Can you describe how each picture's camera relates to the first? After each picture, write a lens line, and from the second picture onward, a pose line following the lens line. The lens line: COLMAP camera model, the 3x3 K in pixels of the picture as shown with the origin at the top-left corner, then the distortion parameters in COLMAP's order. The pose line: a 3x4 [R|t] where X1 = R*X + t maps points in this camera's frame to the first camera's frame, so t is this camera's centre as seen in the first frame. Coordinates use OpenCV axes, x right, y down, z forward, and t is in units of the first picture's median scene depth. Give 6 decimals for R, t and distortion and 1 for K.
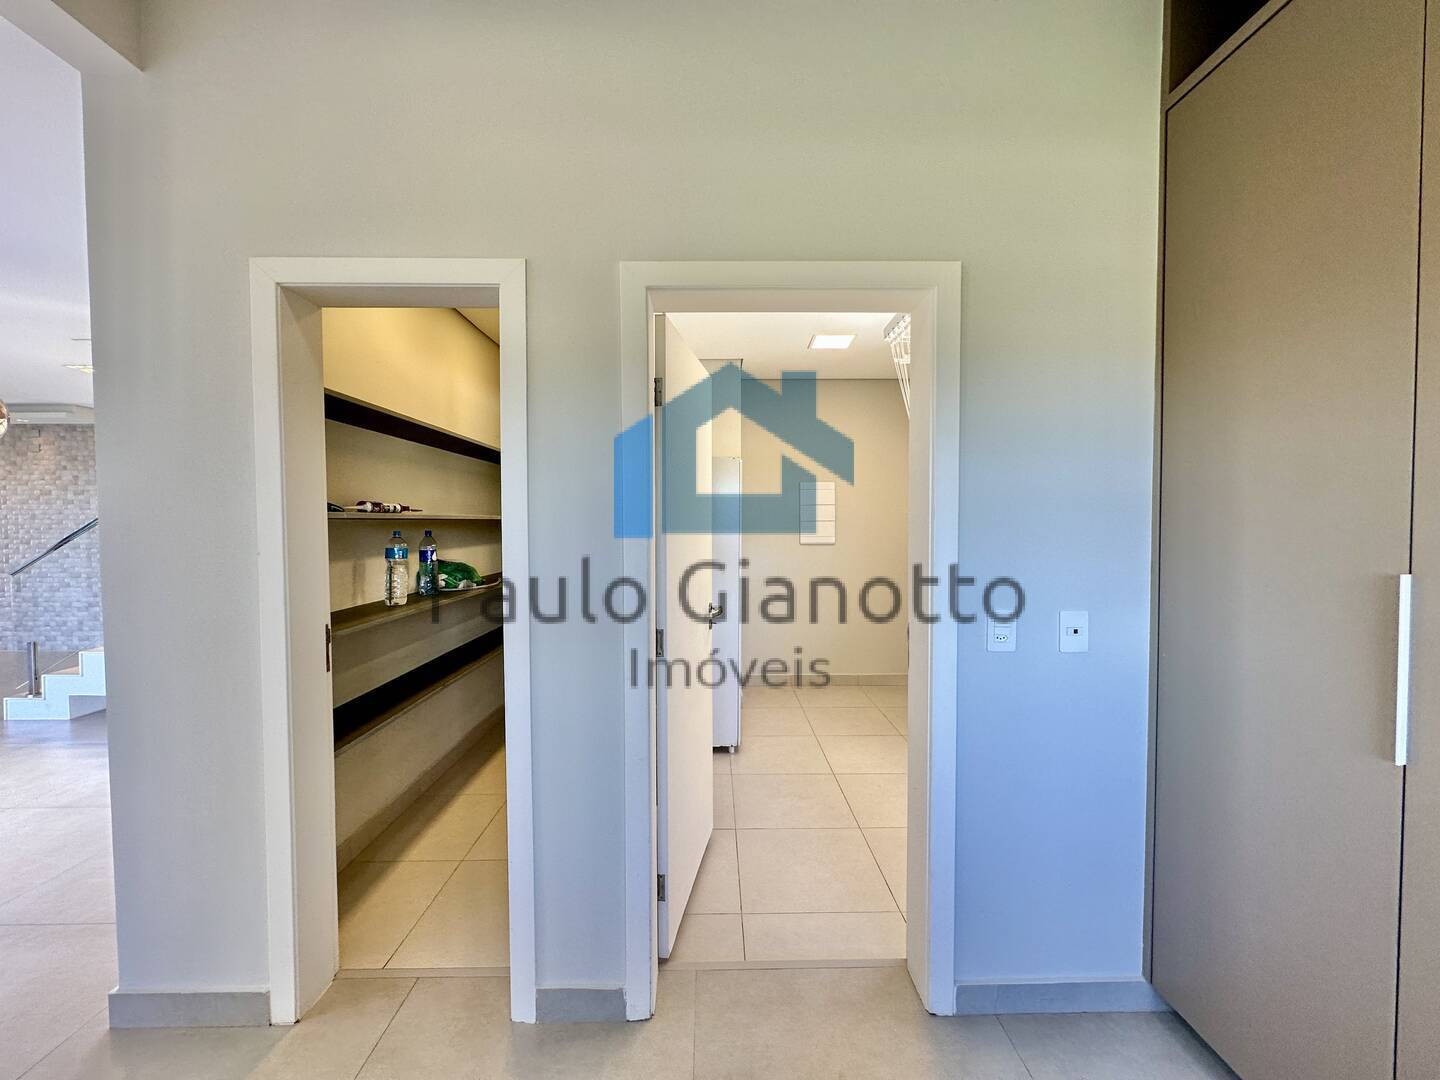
lens RADIAL K [[574.4, 0, 719.7], [0, 574.4, 536.2], [0, 0, 1]] dist [-0.003381, -0.000206]
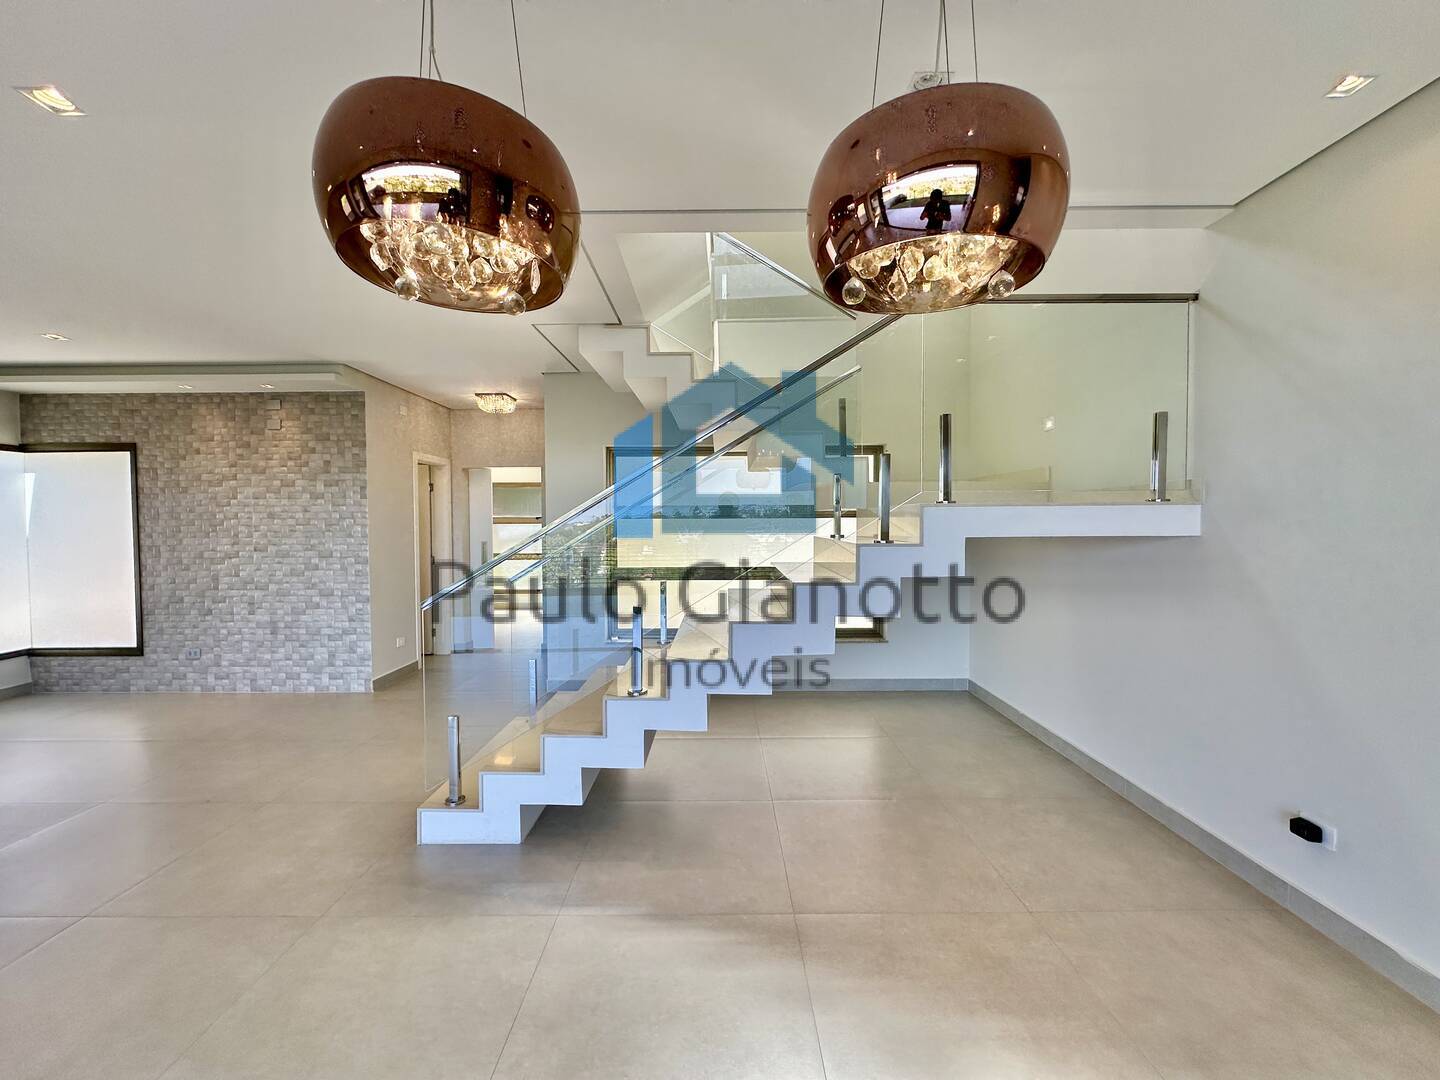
lens RADIAL K [[574.4, 0, 719.5], [0, 574.4, 539.7], [0, 0, 1]] dist [-0.003381, -0.000206]
pose [[0.999718, -0.001680, -0.023693, -0.590852], [0.001680, 0.999999, -0.000041, -0.000816], [0.023693, 0.000001, 0.999719, 0.255598]]
